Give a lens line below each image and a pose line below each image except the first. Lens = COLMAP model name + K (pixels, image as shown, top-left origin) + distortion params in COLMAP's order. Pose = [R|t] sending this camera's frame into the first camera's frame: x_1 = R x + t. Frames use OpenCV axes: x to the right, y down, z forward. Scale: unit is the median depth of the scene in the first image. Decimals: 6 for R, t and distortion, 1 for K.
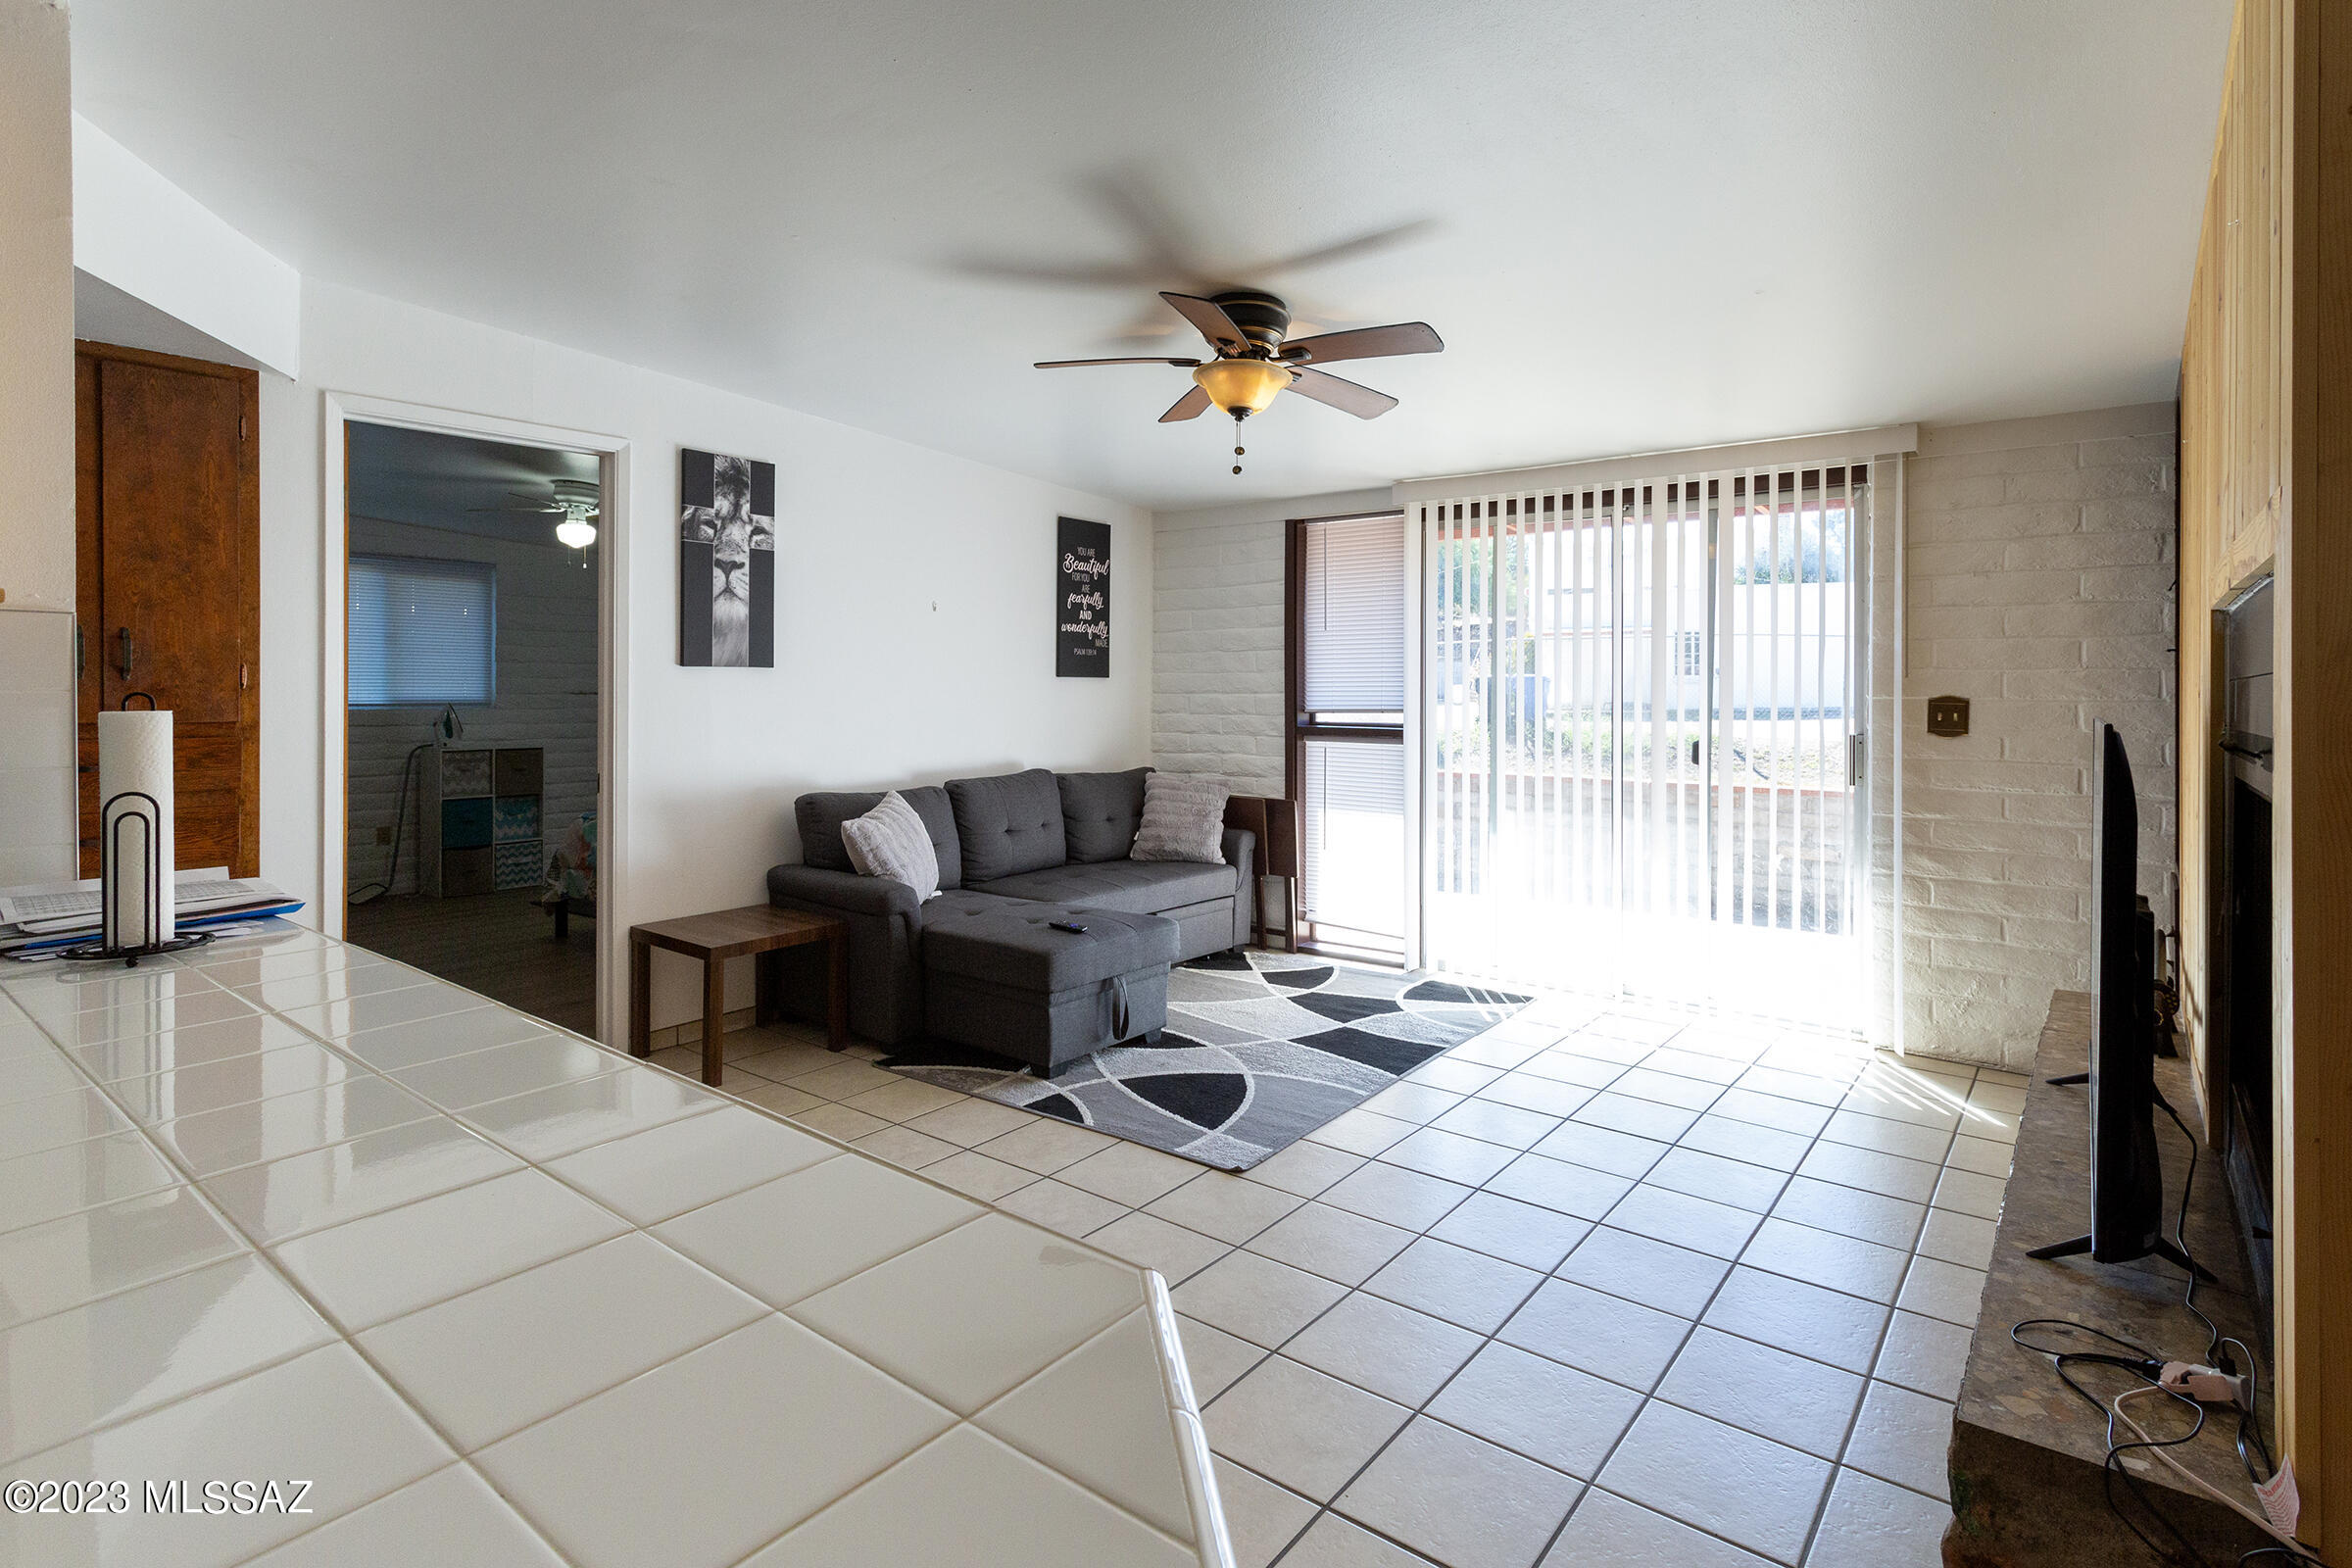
lens RADIAL K [[1165.9, 0, 1185.5], [0, 1165.9, 707.9], [0, 0, 1]] dist [-0.001039, 0.001117]
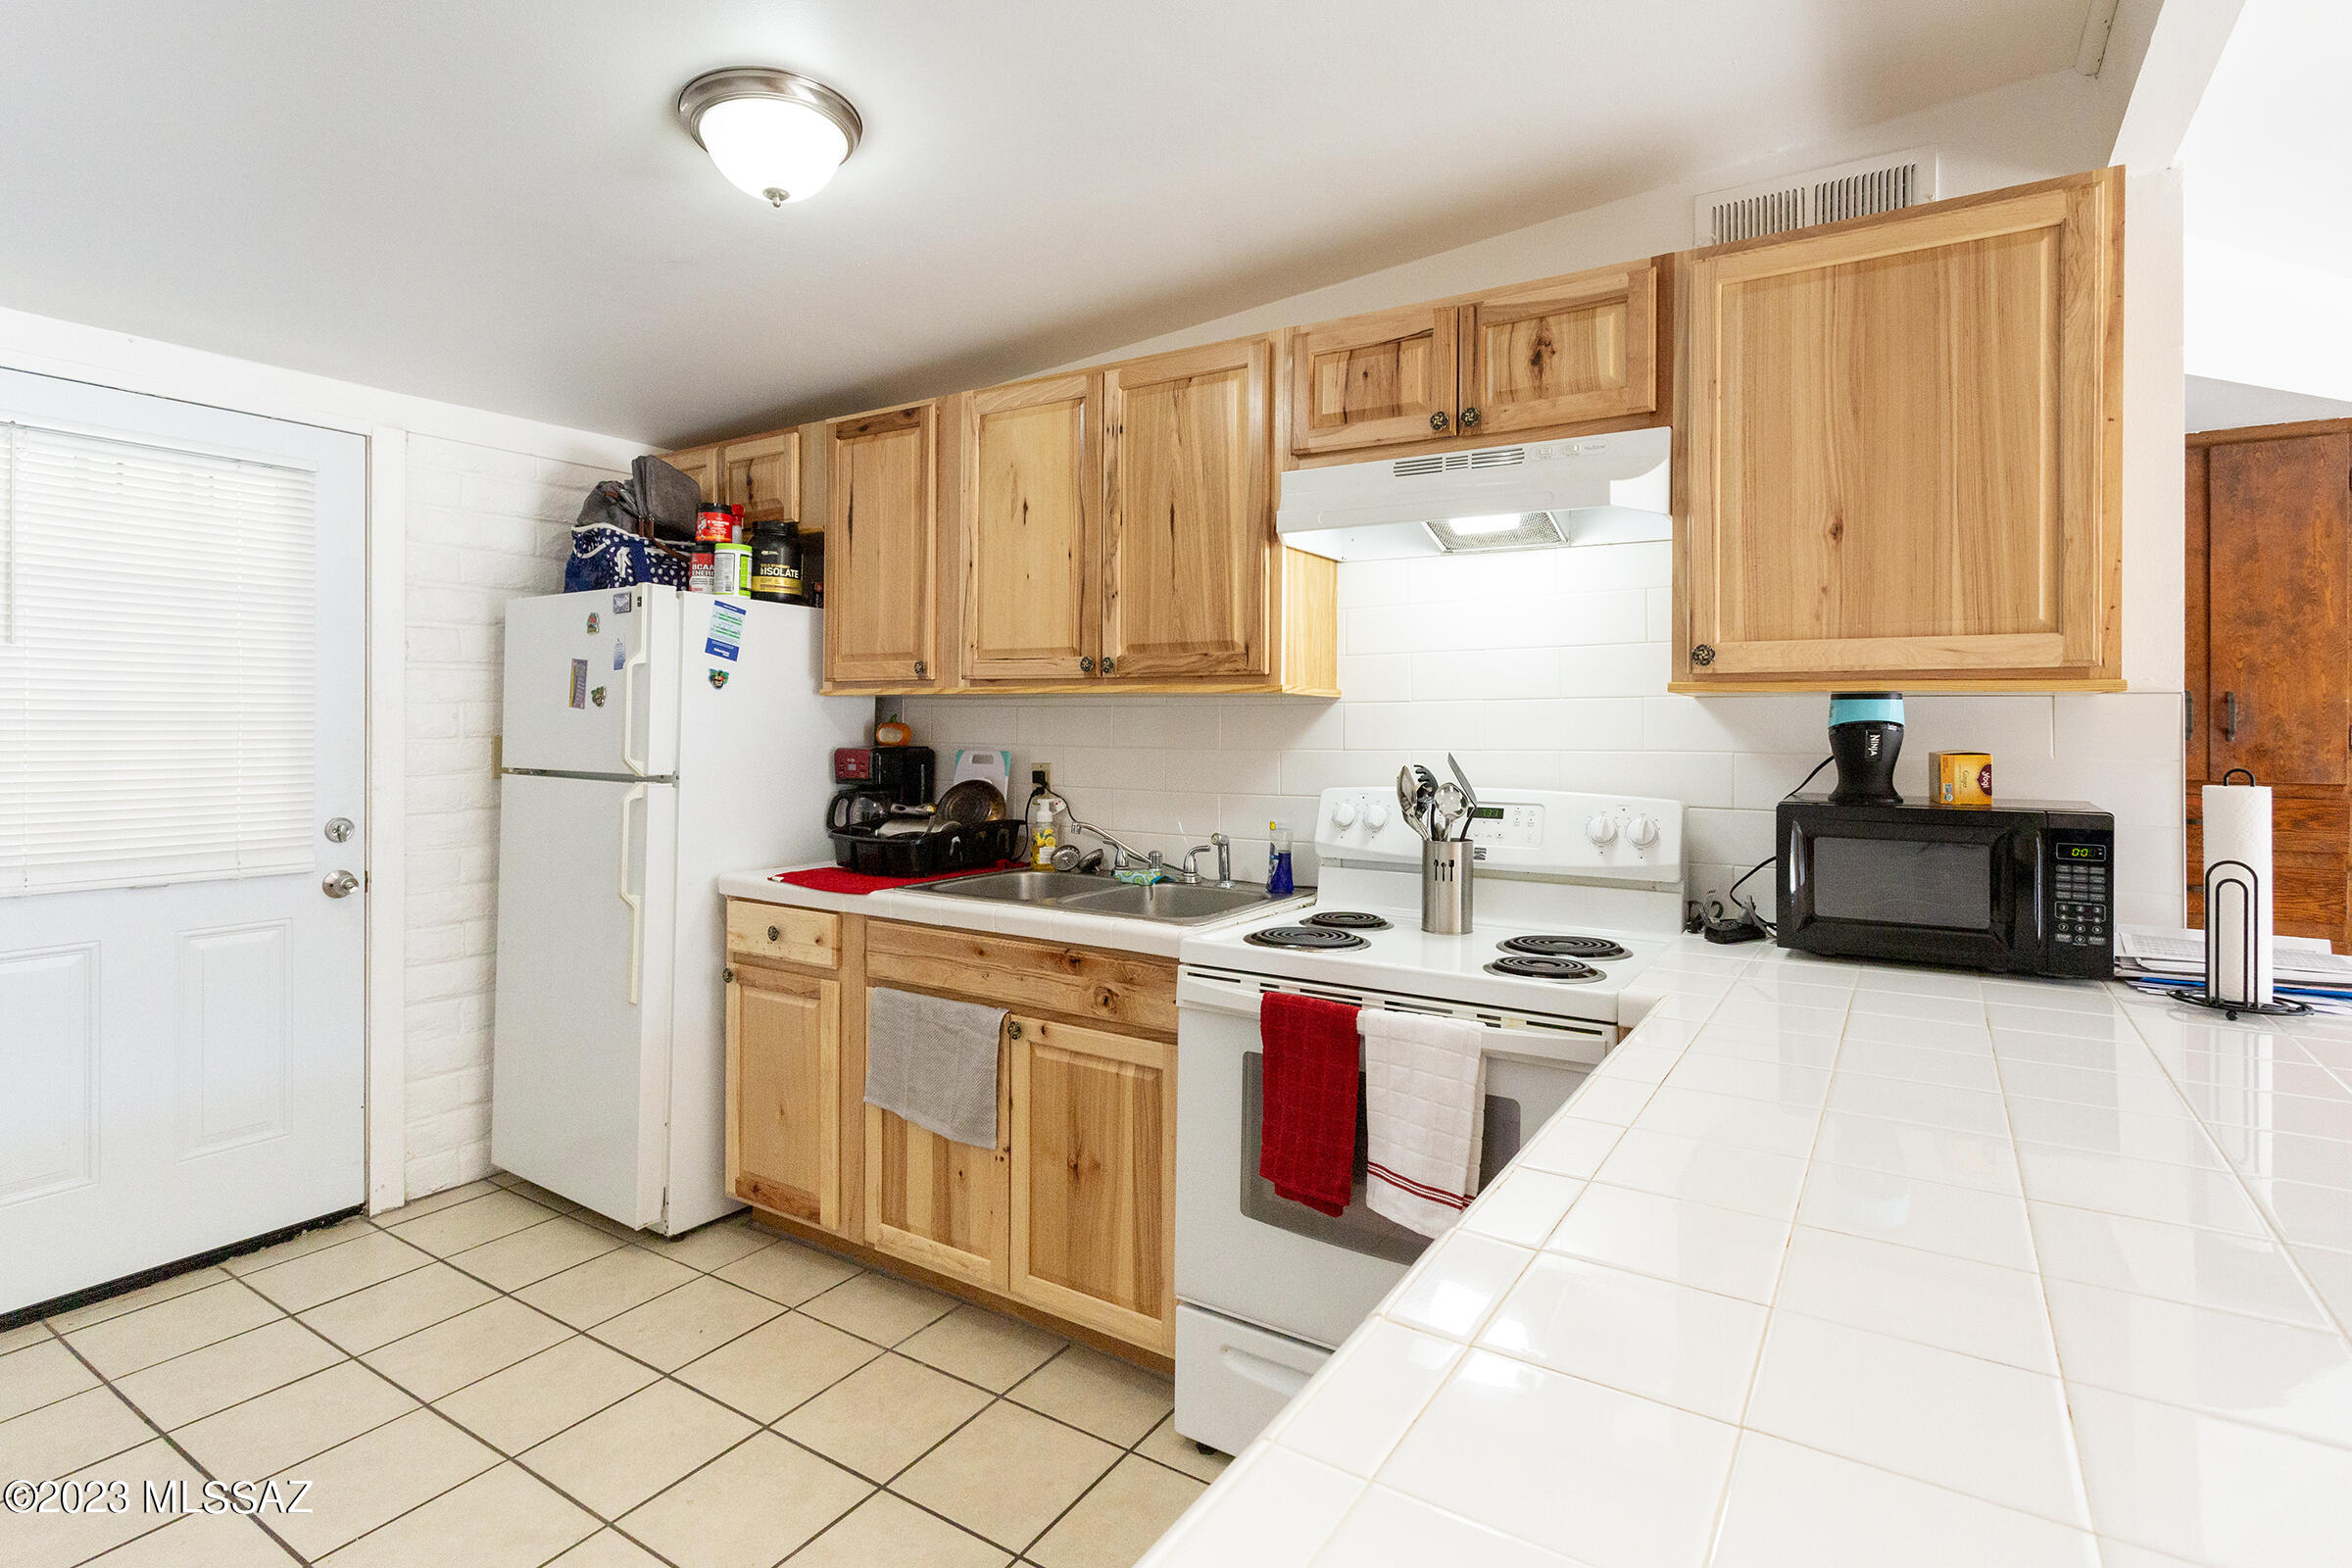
lens RADIAL K [[1165.9, 0, 1185.5], [0, 1165.9, 707.9], [0, 0, 1]] dist [-0.001039, 0.001117]
pose [[0.099792, -0.011476, -0.994942, 0.034267], [-0.018721, 0.999735, -0.013409, -0.014805], [0.994832, 0.019964, 0.099551, -0.034341]]
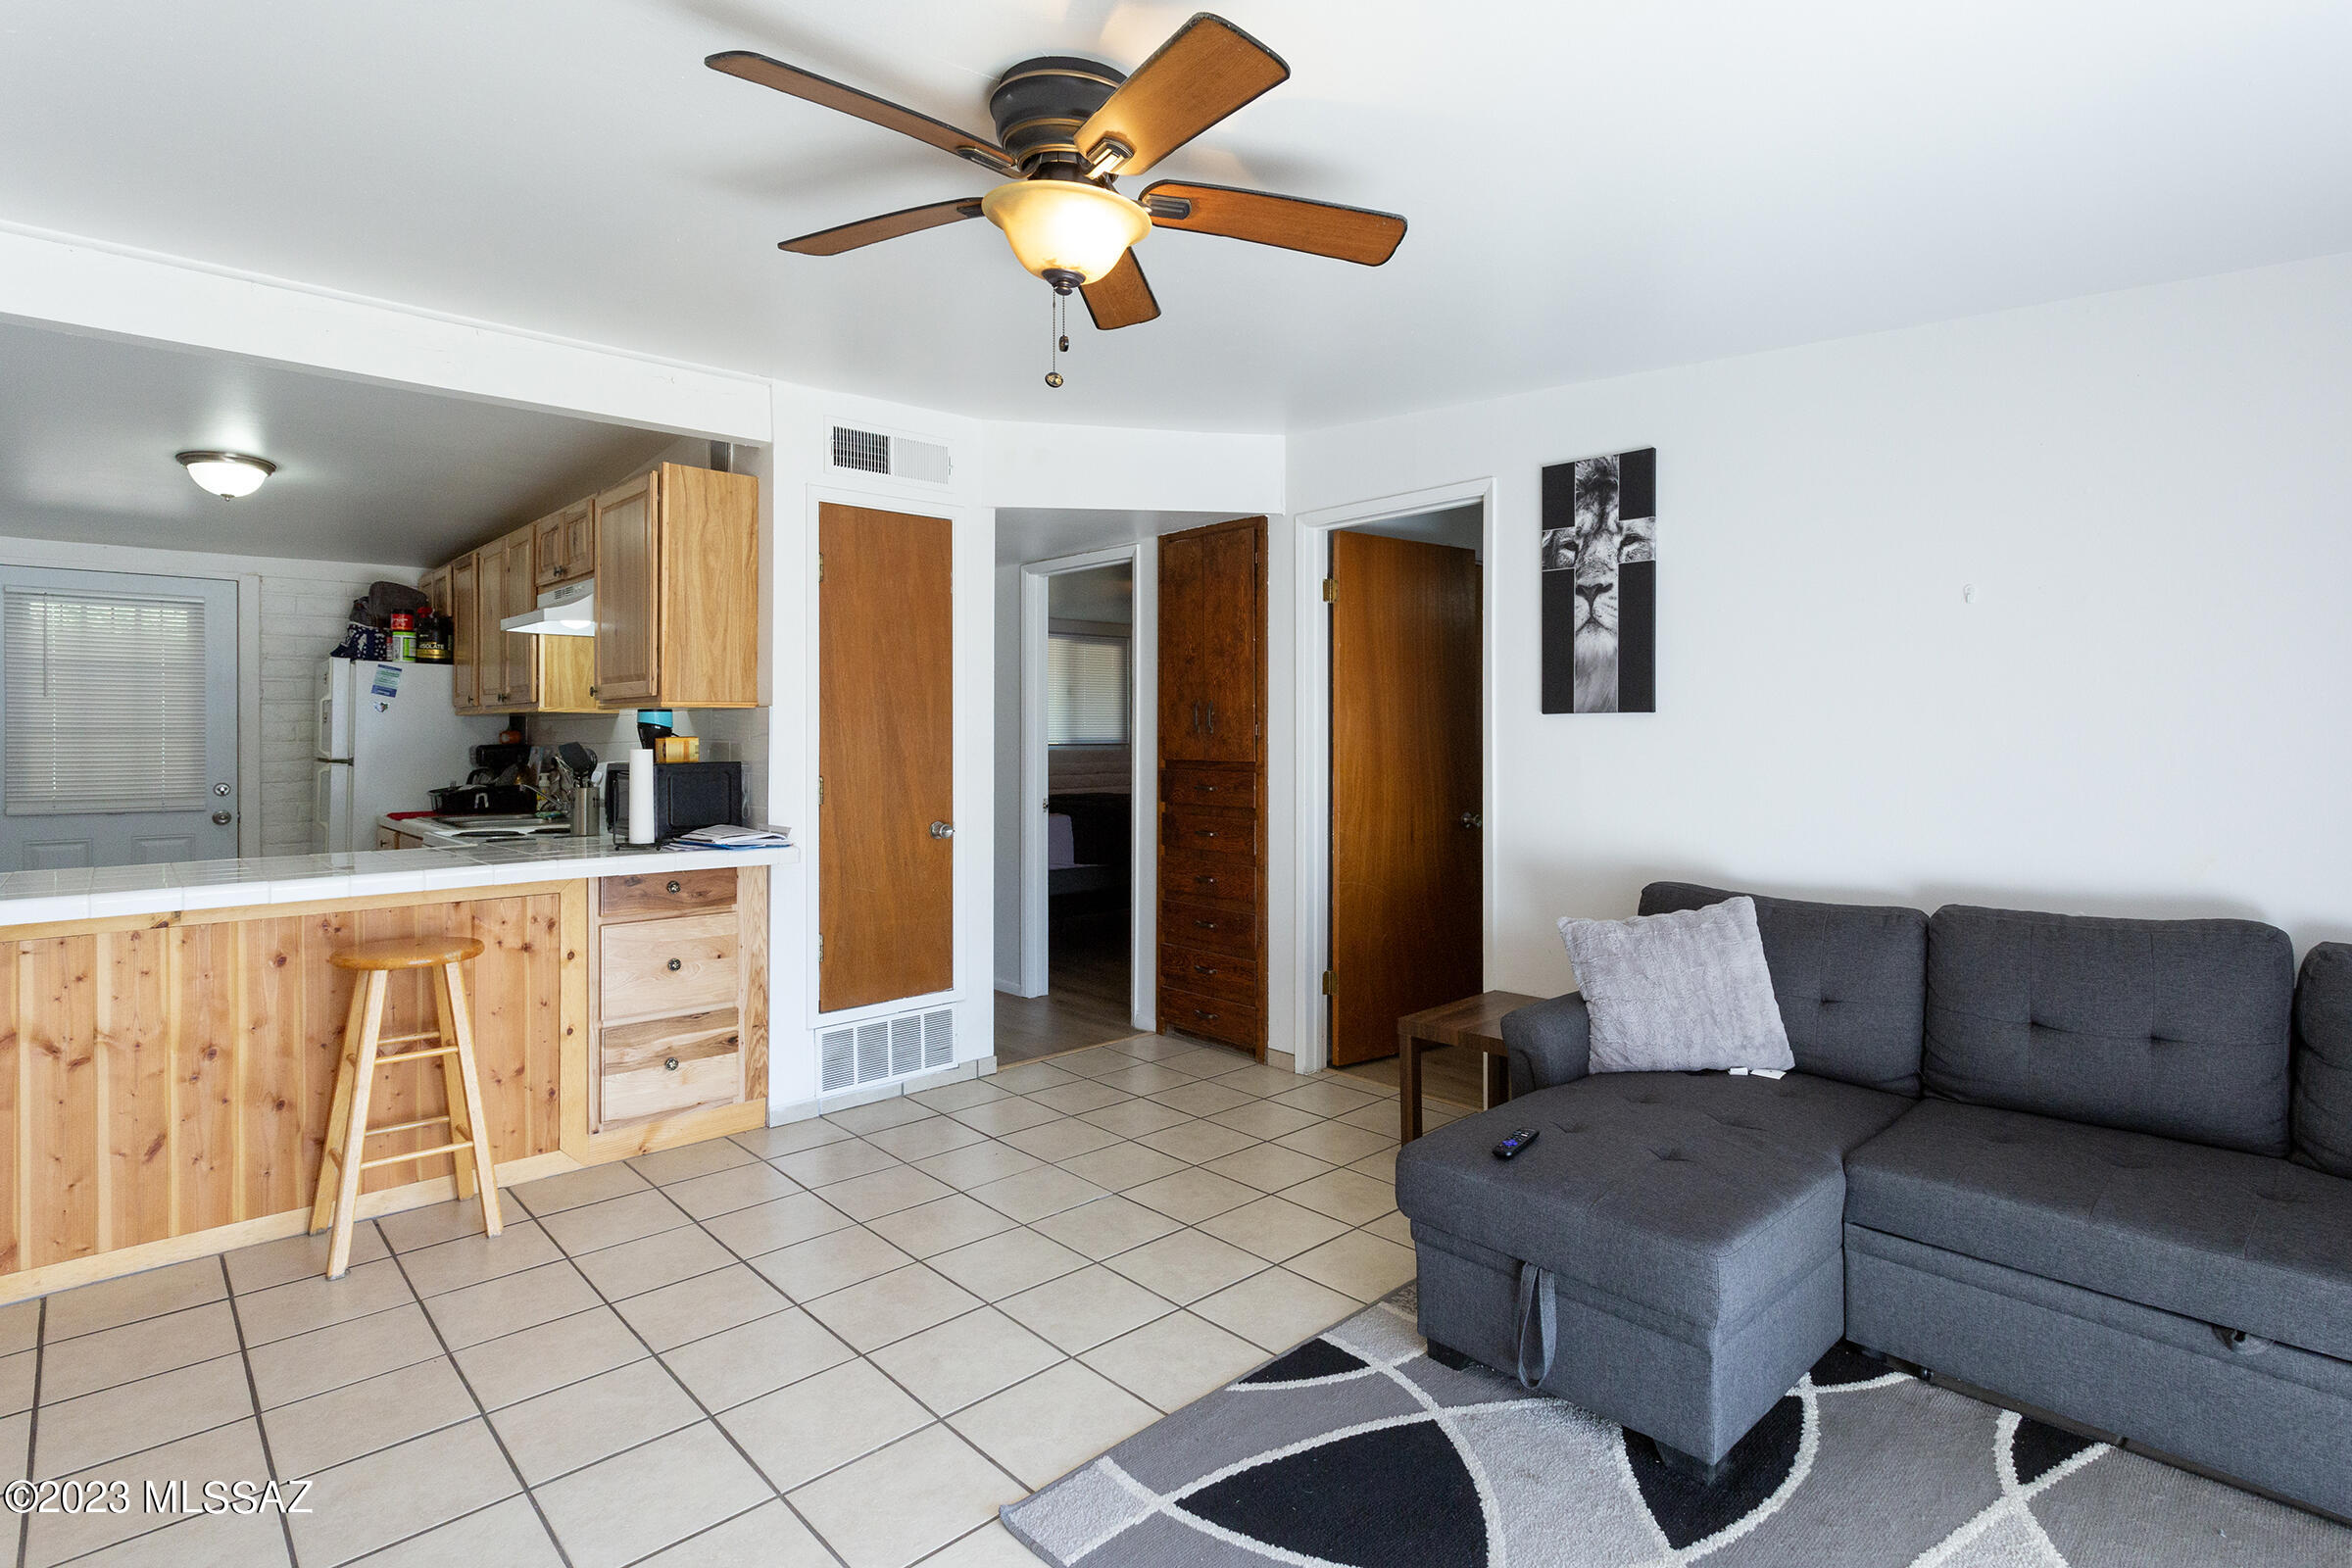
lens RADIAL K [[1181.3, 0, 1236.3], [0, 1181.3, 733.4], [0, 0, 1]] dist [-0.001394, 0.000071]
pose [[-0.131882, 0.004353, -0.991256, 0.511792], [-0.009812, 0.999936, 0.005696, -0.024798], [0.991217, 0.010478, -0.131831, 0.931230]]
